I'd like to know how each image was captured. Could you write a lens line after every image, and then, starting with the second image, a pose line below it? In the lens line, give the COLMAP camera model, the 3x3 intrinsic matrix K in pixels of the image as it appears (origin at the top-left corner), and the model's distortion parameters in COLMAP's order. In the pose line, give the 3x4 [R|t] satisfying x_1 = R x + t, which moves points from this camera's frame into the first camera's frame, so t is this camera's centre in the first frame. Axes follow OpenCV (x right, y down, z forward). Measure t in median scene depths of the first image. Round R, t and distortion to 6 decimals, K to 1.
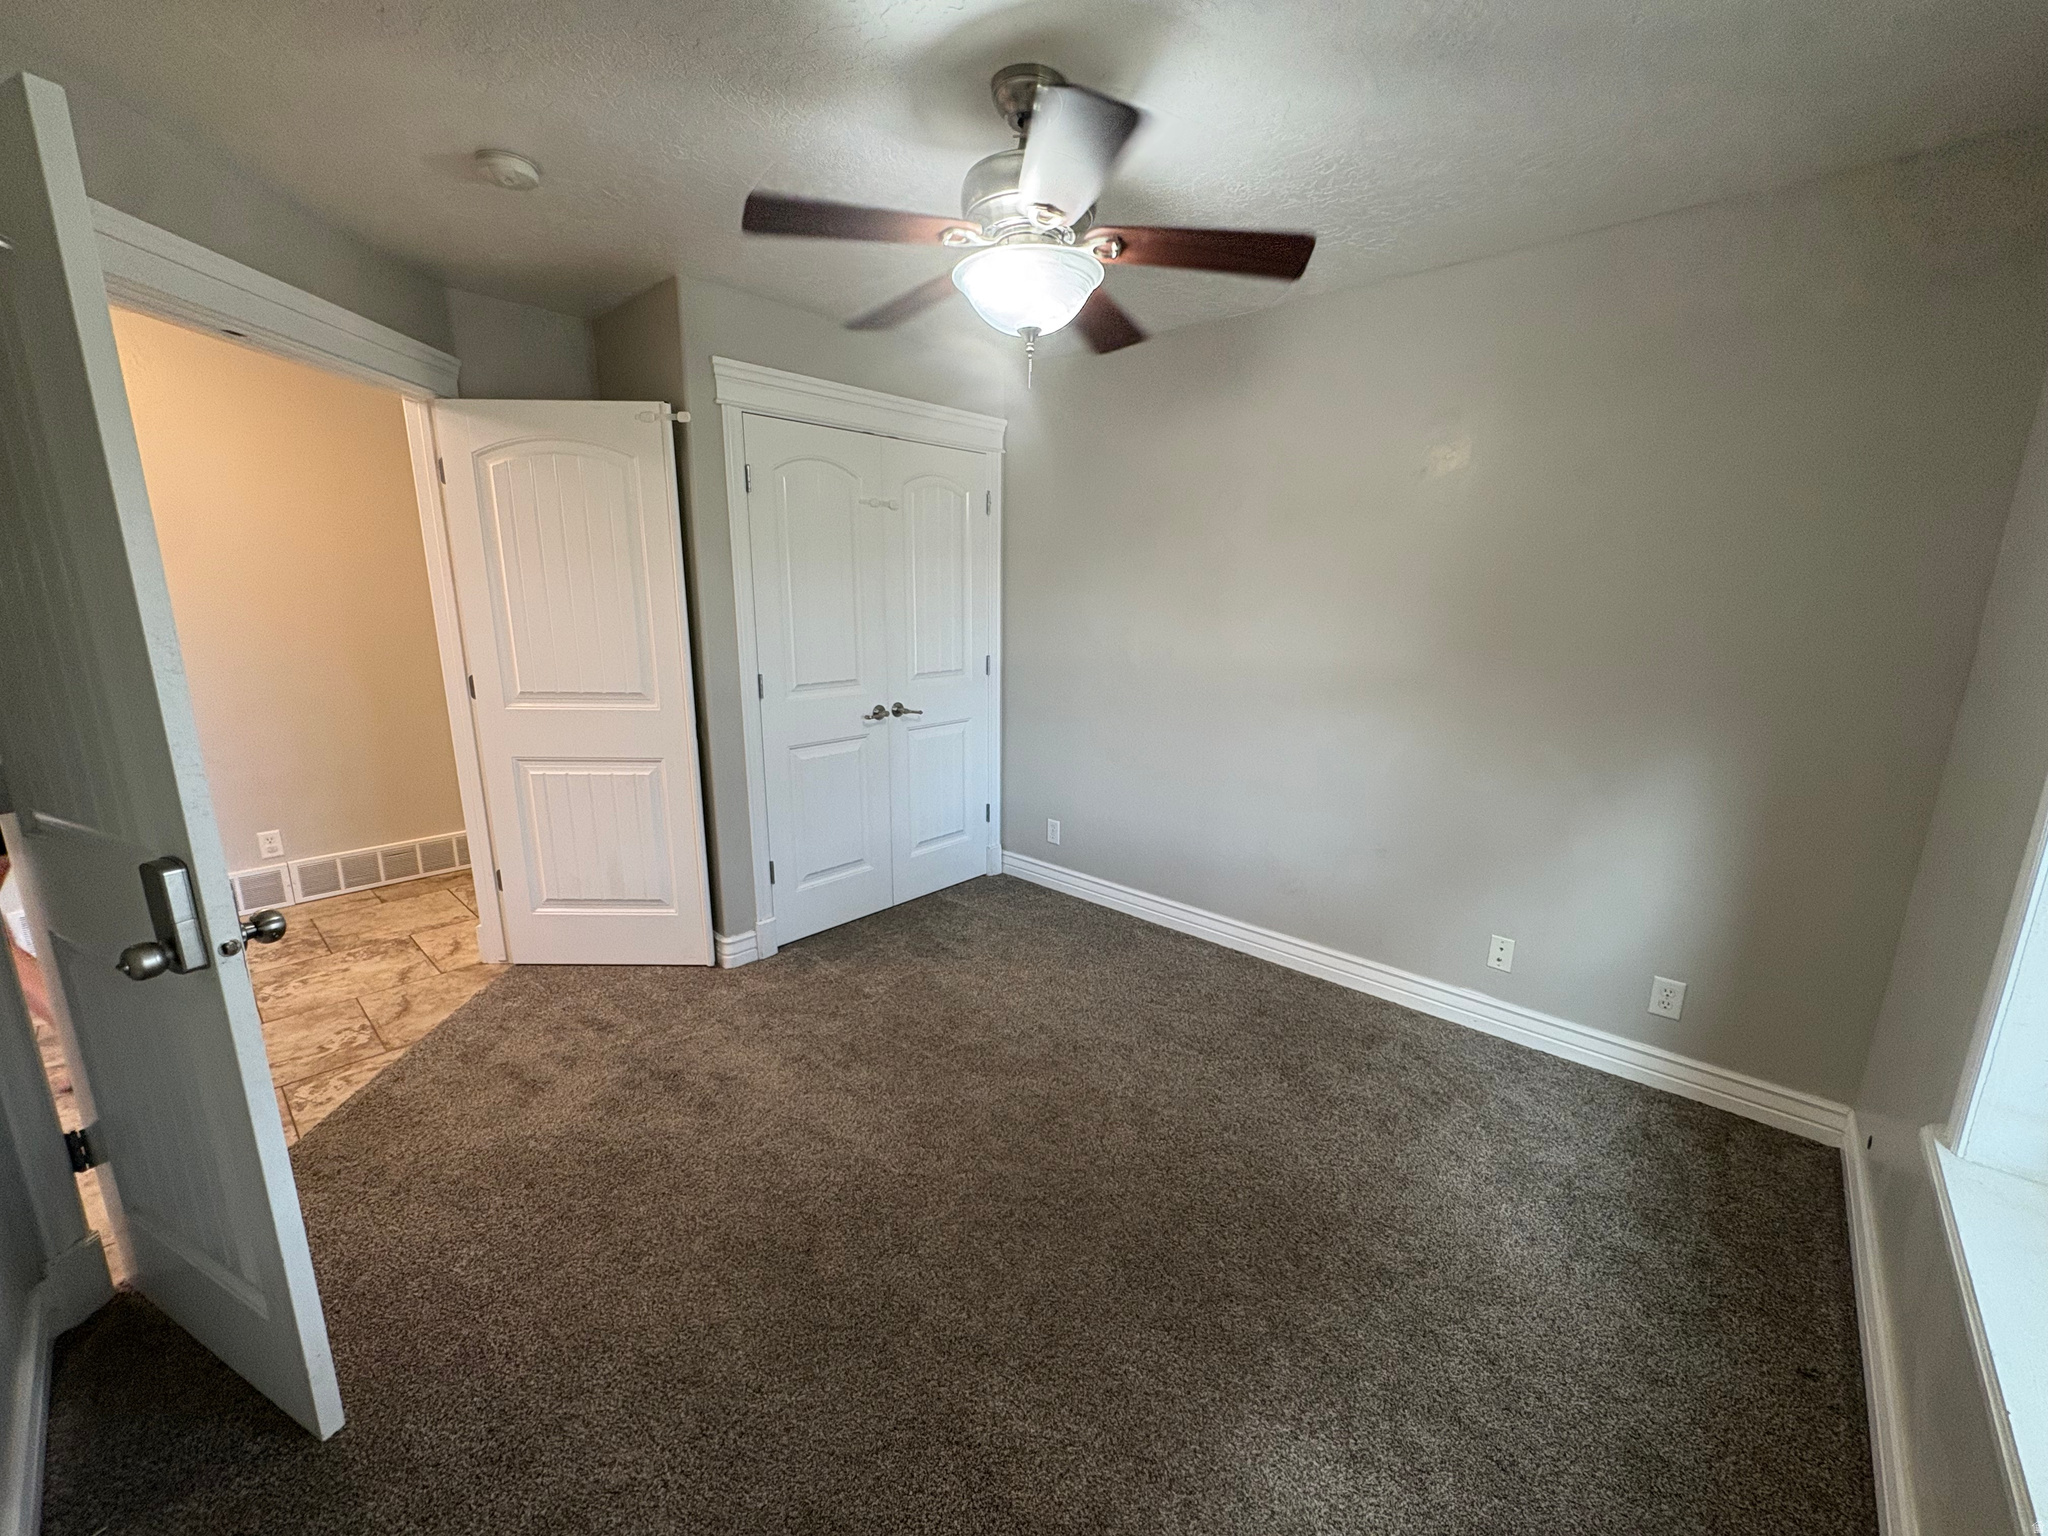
lens RADIAL K [[818.5, 0, 1025.0], [0, 818.5, 763.2], [0, 0, 1]] dist [-0.000768, 0.000157]
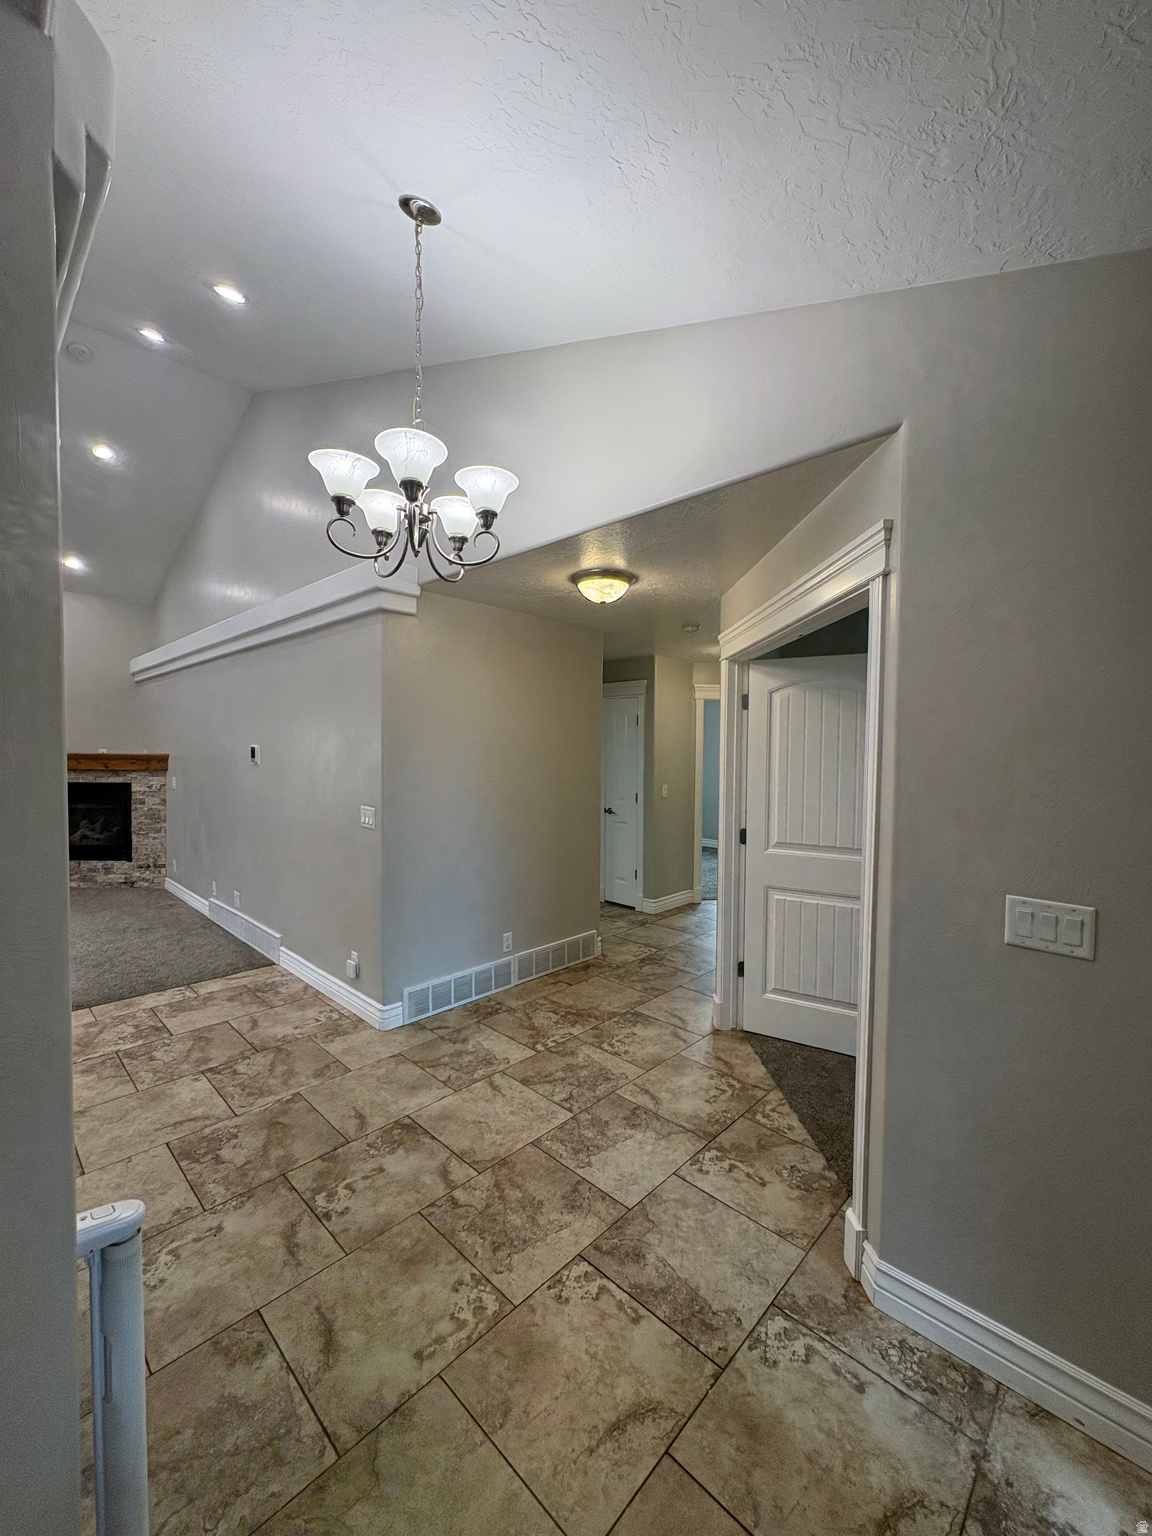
lens RADIAL K [[613.9, 0, 575.8], [0, 613.9, 777.1], [0, 0, 1]] dist [-0.000768, 0.000157]
pose [[0.999887, 0.010551, -0.010670, -0.917050], [-0.012178, 0.986016, -0.166204, -0.012433], [0.008767, 0.166315, 0.986034, -0.142365]]
